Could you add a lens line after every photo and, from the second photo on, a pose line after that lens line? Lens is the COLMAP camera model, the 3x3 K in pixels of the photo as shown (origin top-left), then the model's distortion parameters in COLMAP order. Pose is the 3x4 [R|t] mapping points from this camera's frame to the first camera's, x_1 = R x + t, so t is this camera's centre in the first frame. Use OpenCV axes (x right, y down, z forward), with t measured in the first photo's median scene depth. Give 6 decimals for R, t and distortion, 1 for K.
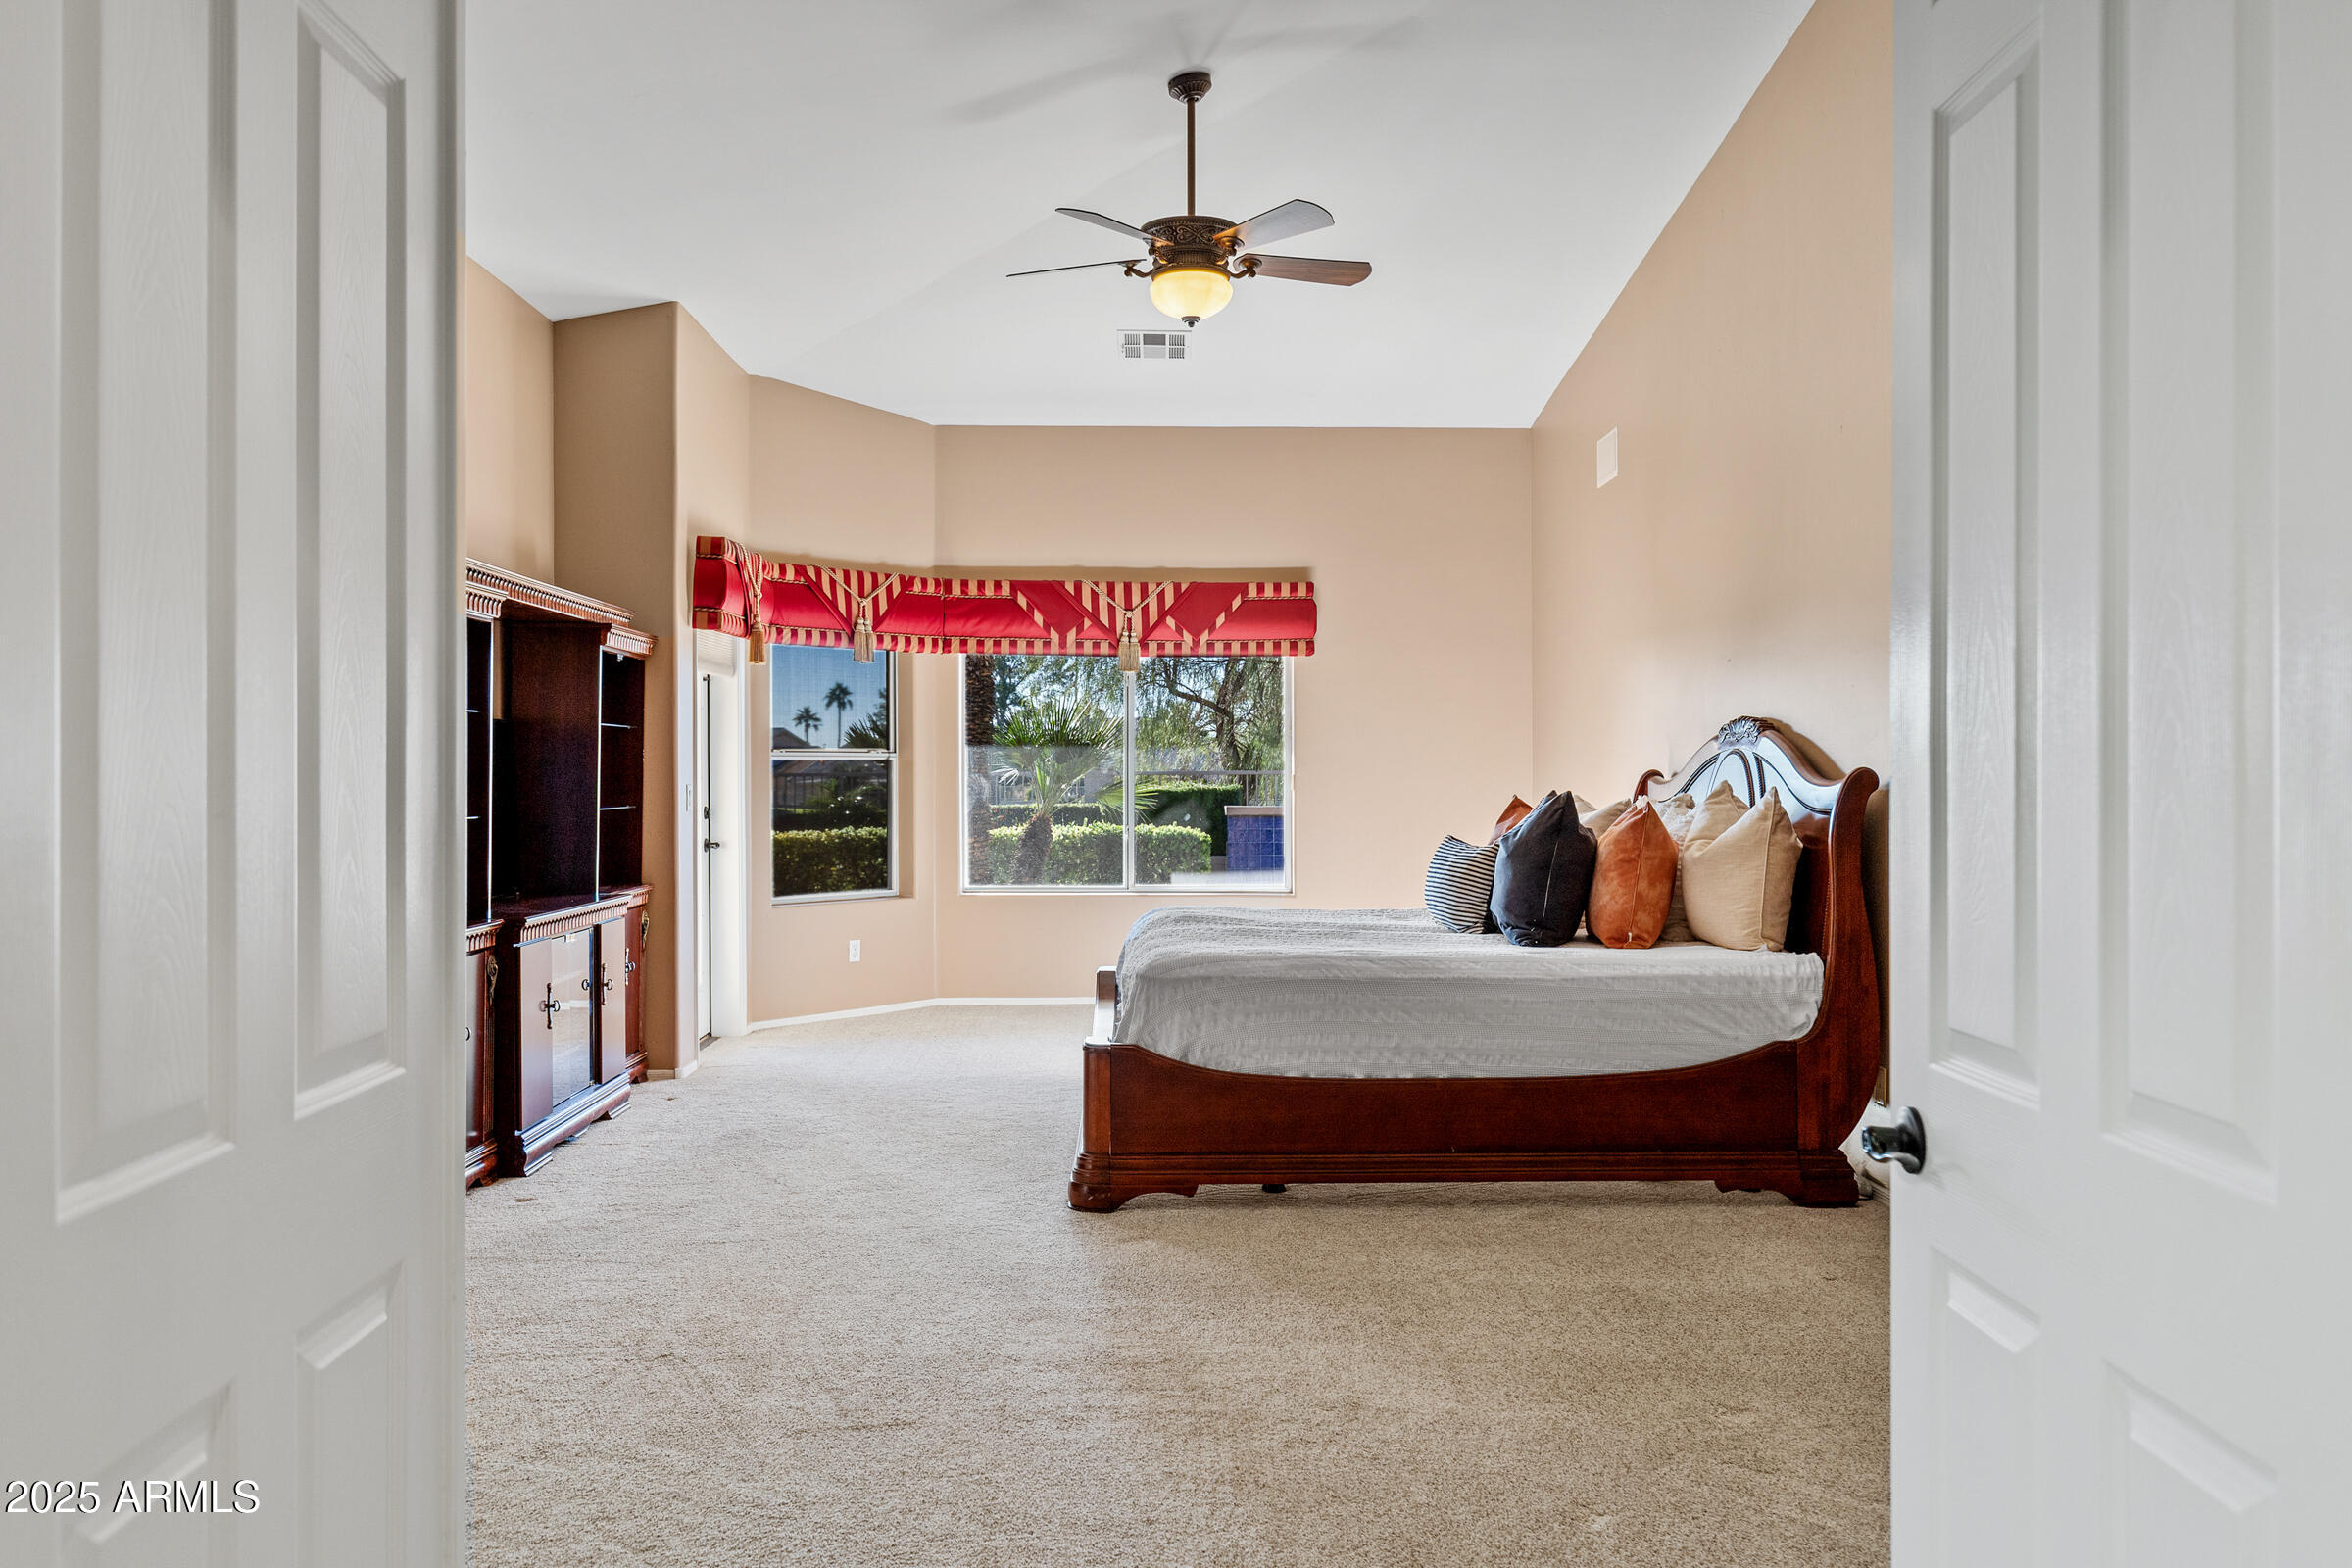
lens RADIAL K [[1744.8, 0, 1167.5], [0, 1744.8, 774.3], [0, 0, 1]] dist [0.005986, -0.001223]
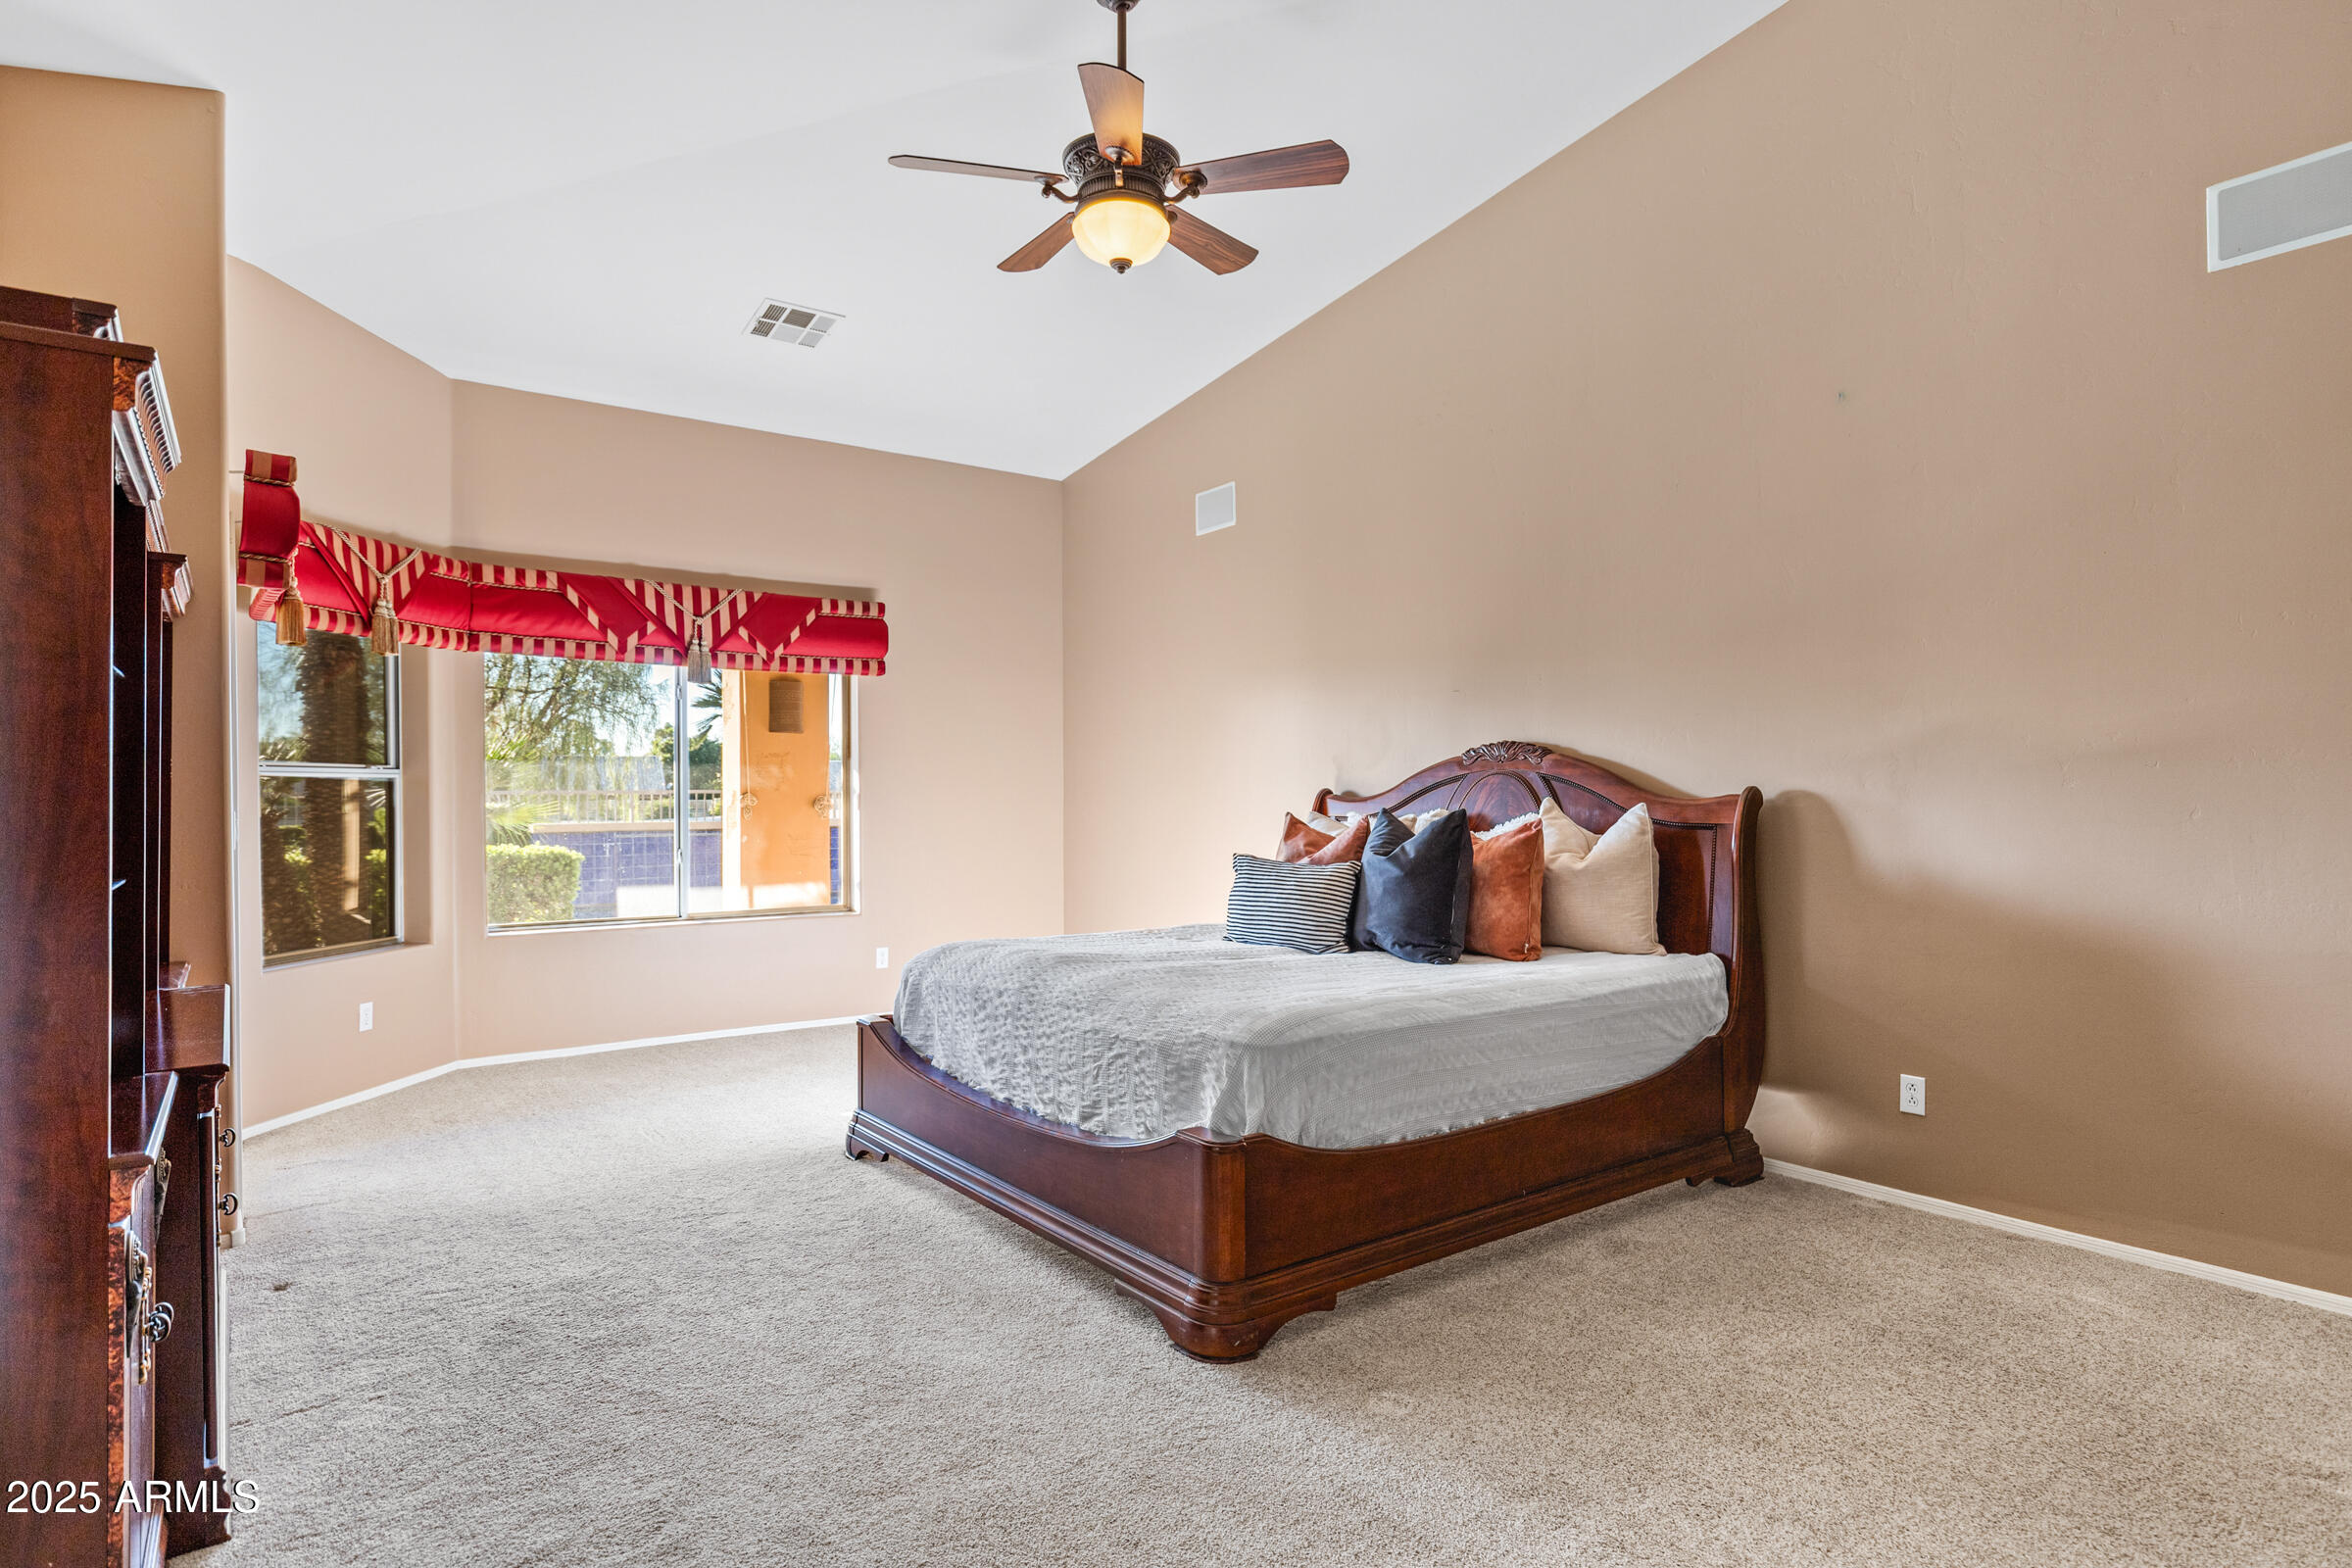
lens RADIAL K [[1292.4, 0, 1187.9], [0, 1292.4, 801.3], [0, 0, 1]] dist [0.002395, -0.000603]
pose [[0.815281, -0.005847, 0.579036, -0.212989], [0.002402, 0.999975, 0.006715, -0.000283], [-0.579060, -0.004084, 0.815275, 0.298547]]
